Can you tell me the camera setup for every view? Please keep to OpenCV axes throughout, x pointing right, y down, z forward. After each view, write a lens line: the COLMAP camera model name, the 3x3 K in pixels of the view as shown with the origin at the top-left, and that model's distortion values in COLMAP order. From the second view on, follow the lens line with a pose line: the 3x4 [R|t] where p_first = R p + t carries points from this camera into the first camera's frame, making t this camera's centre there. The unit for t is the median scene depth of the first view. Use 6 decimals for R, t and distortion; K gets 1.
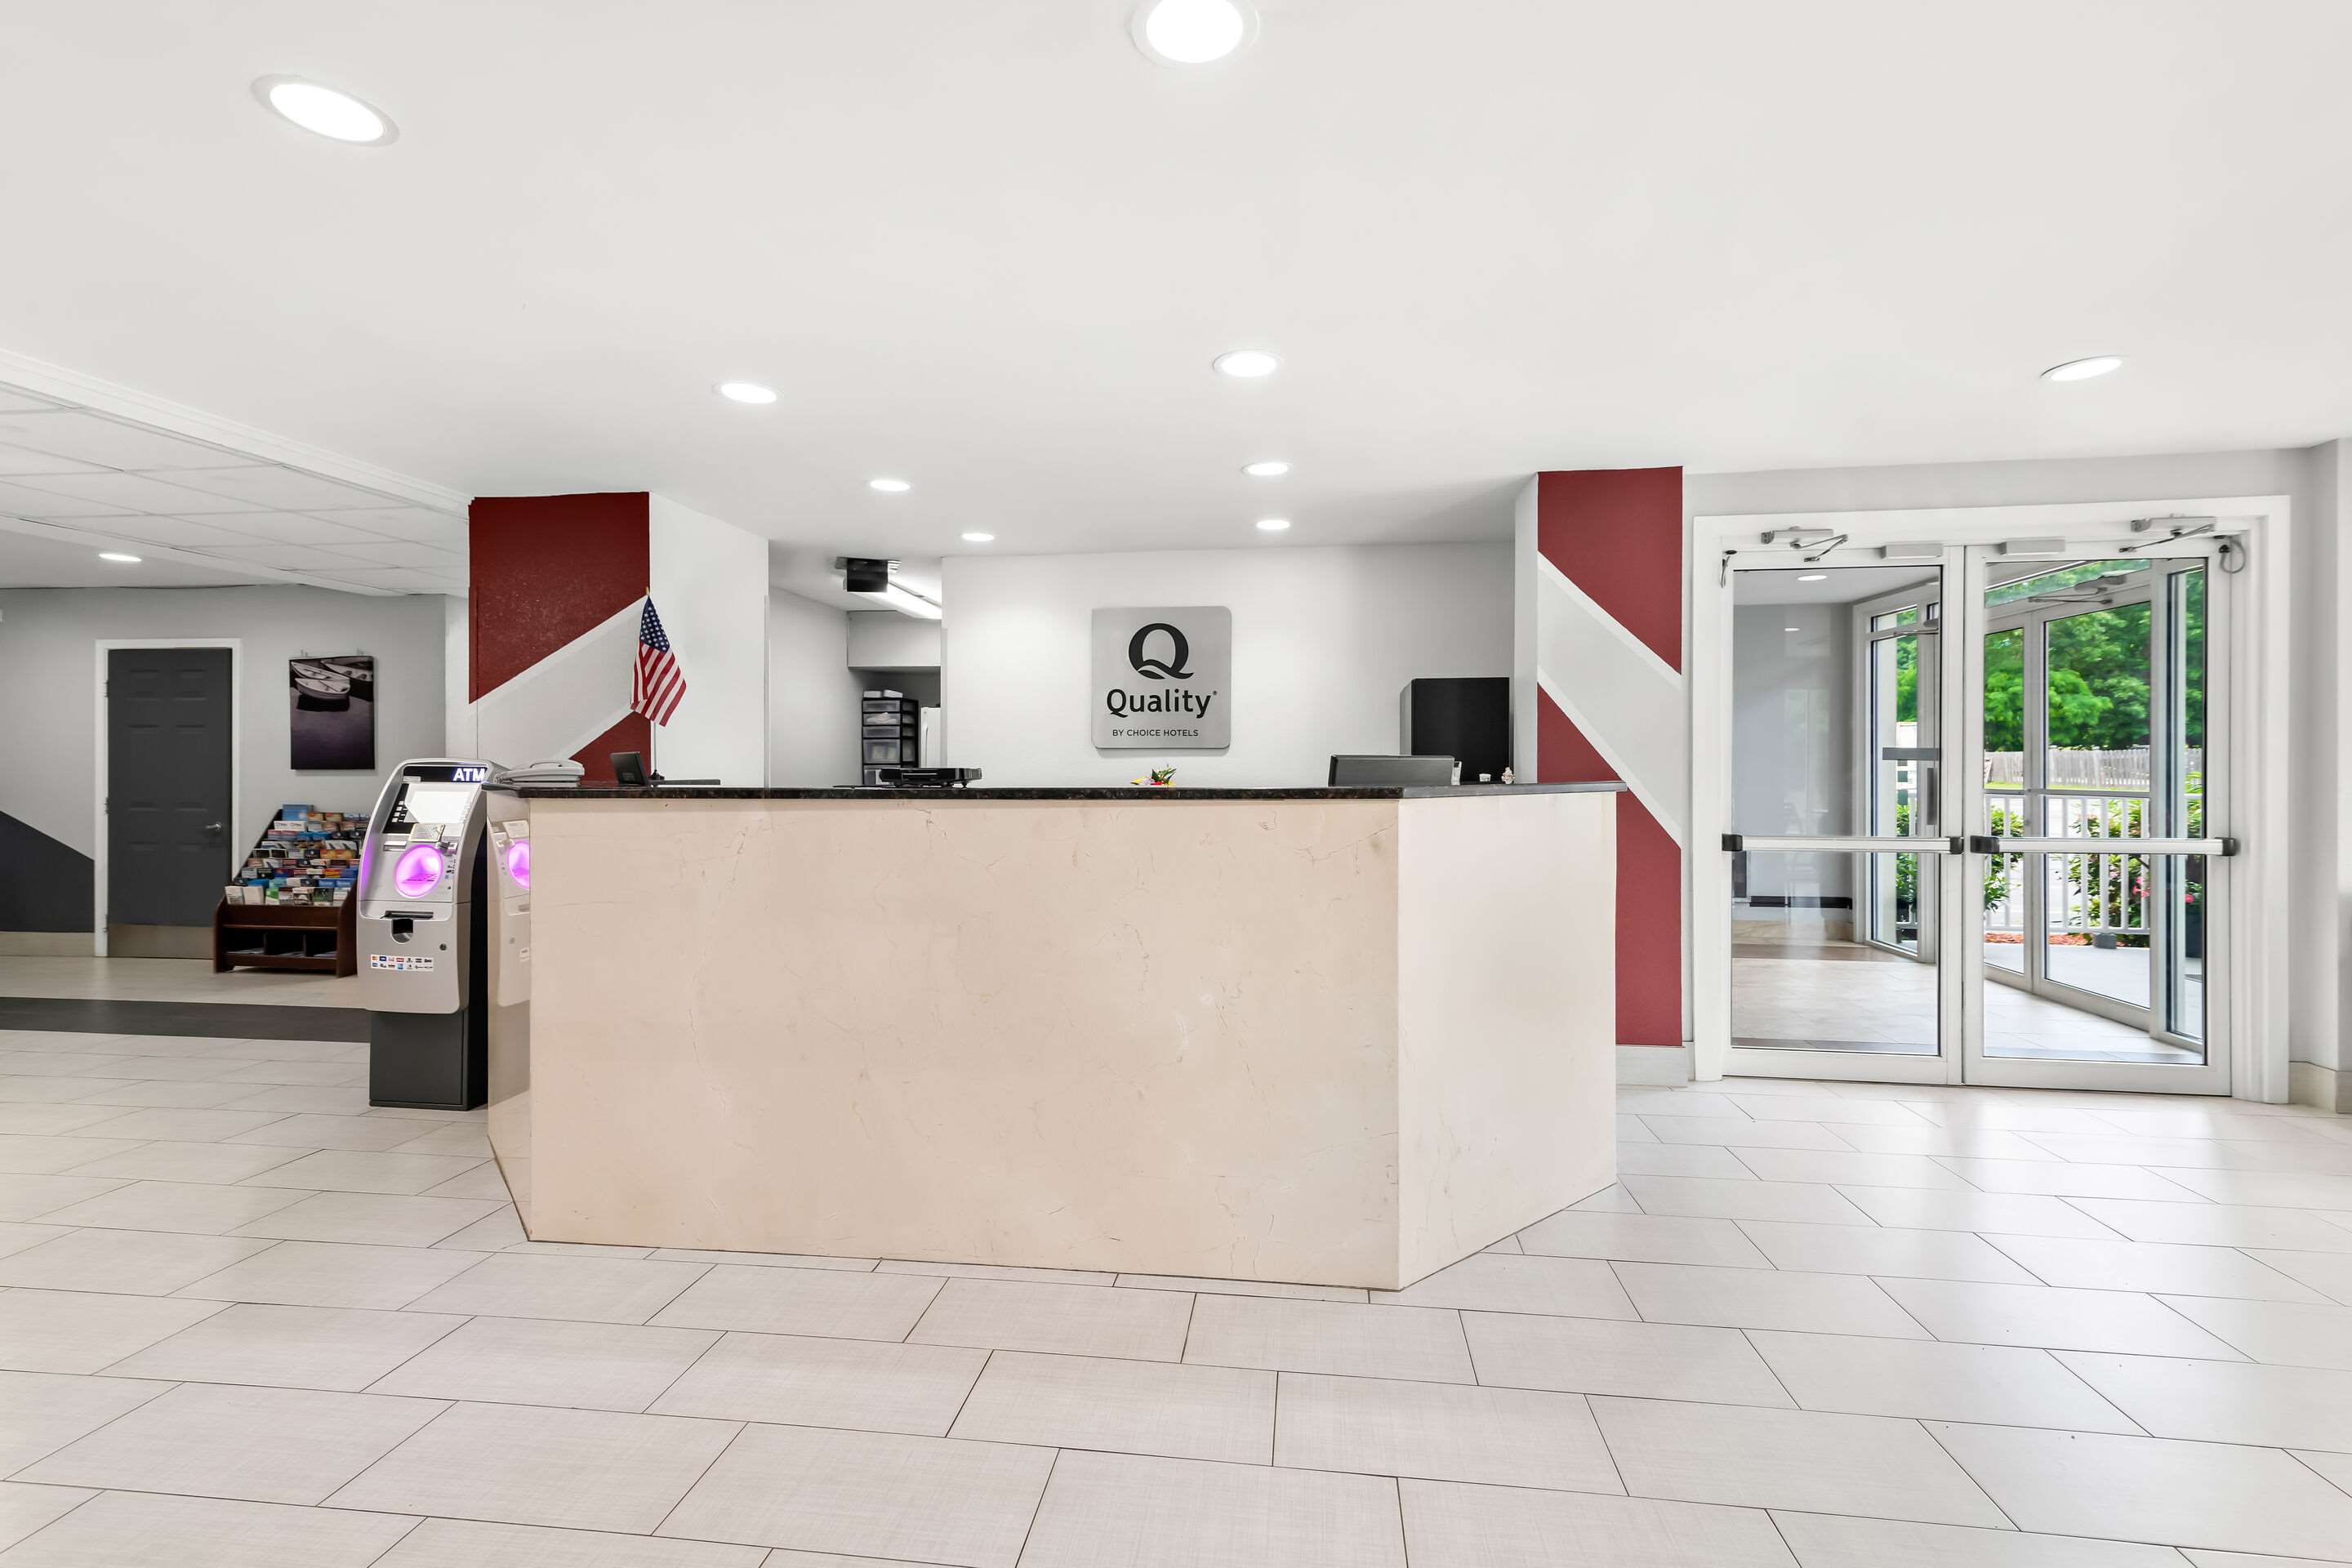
lens RADIAL K [[1051.4, 0, 1177.7], [0, 1051.4, 769.8], [0, 0, 1]] dist [0.011588, 0.000248]
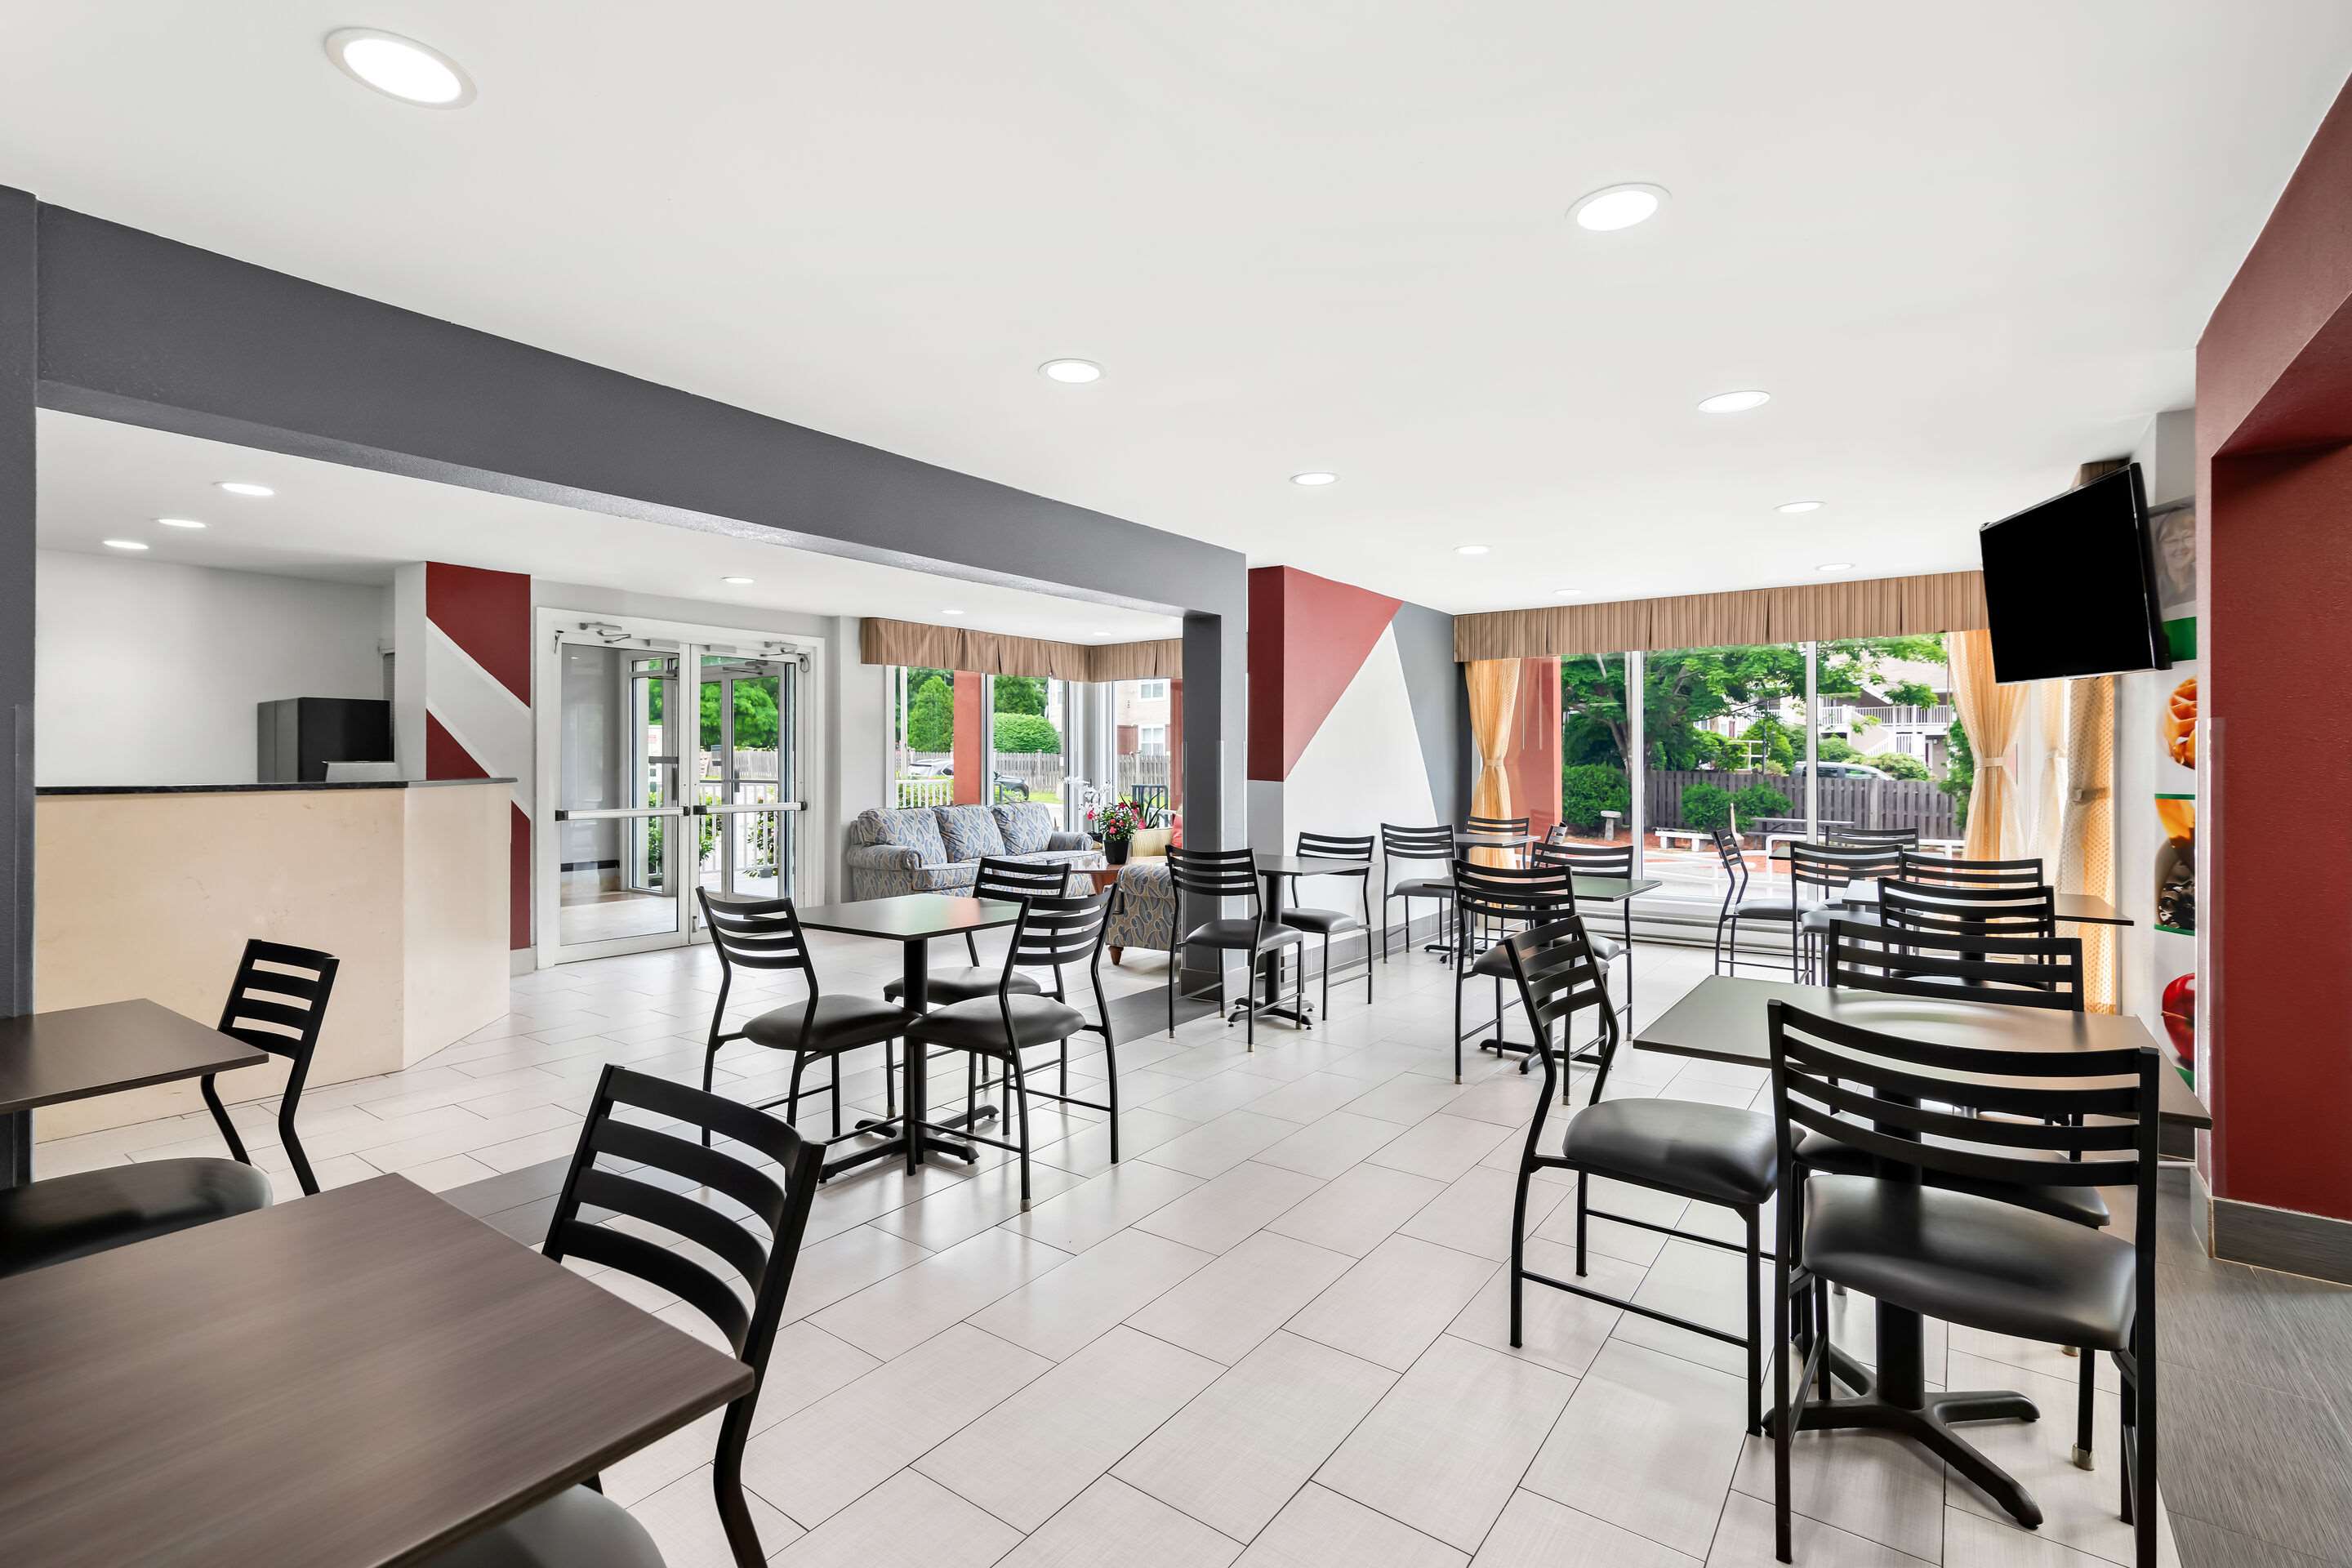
lens RADIAL K [[1069.7, 0, 1172.3], [0, 1069.7, 763.8], [0, 0, 1]] dist [0.015810, 0.000329]
pose [[0.486649, -0.000064, 0.873598, -0.387497], [0.001585, 0.999998, -0.000809, -0.005226], [-0.873596, 0.001778, 0.486648, -0.517991]]
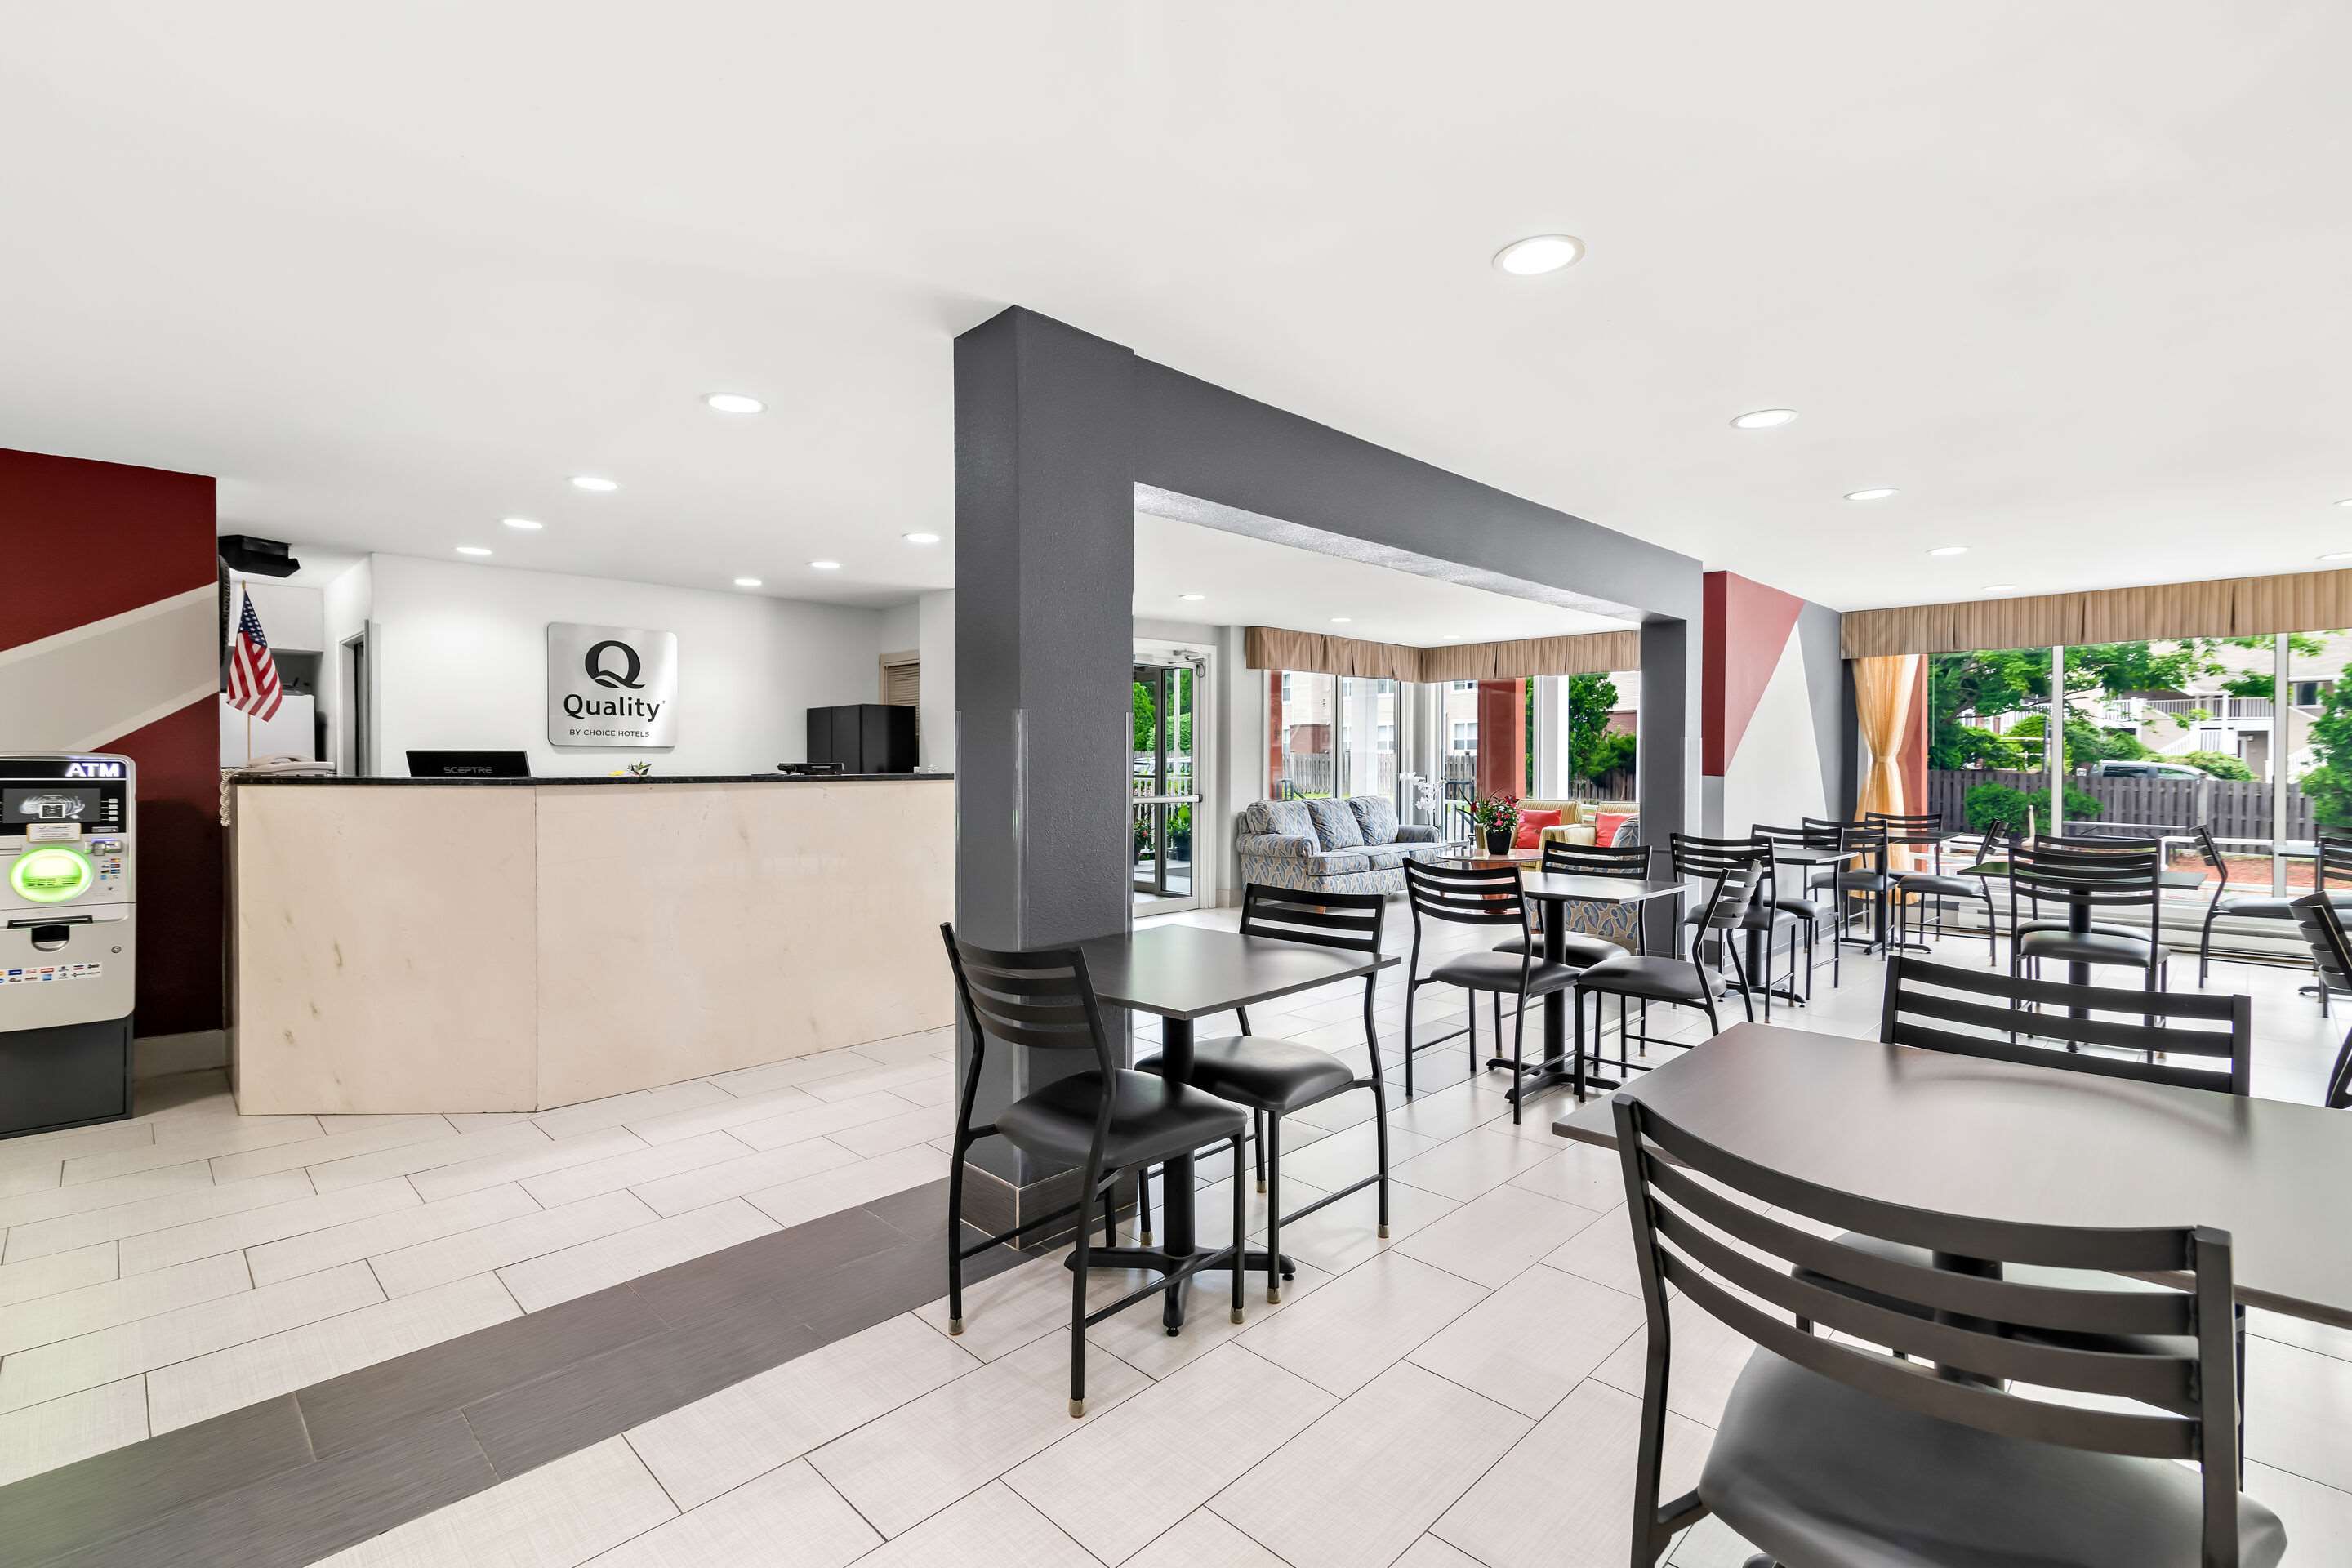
lens RADIAL K [[1069.7, 0, 1172.3], [0, 1069.7, 763.8], [0, 0, 1]] dist [0.015810, 0.000329]
pose [[0.609924, 0.000024, 0.792460, -0.701879], [0.000384, 1.000000, -0.000325, 0.000104], [-0.792459, 0.000503, 0.609924, -0.281752]]
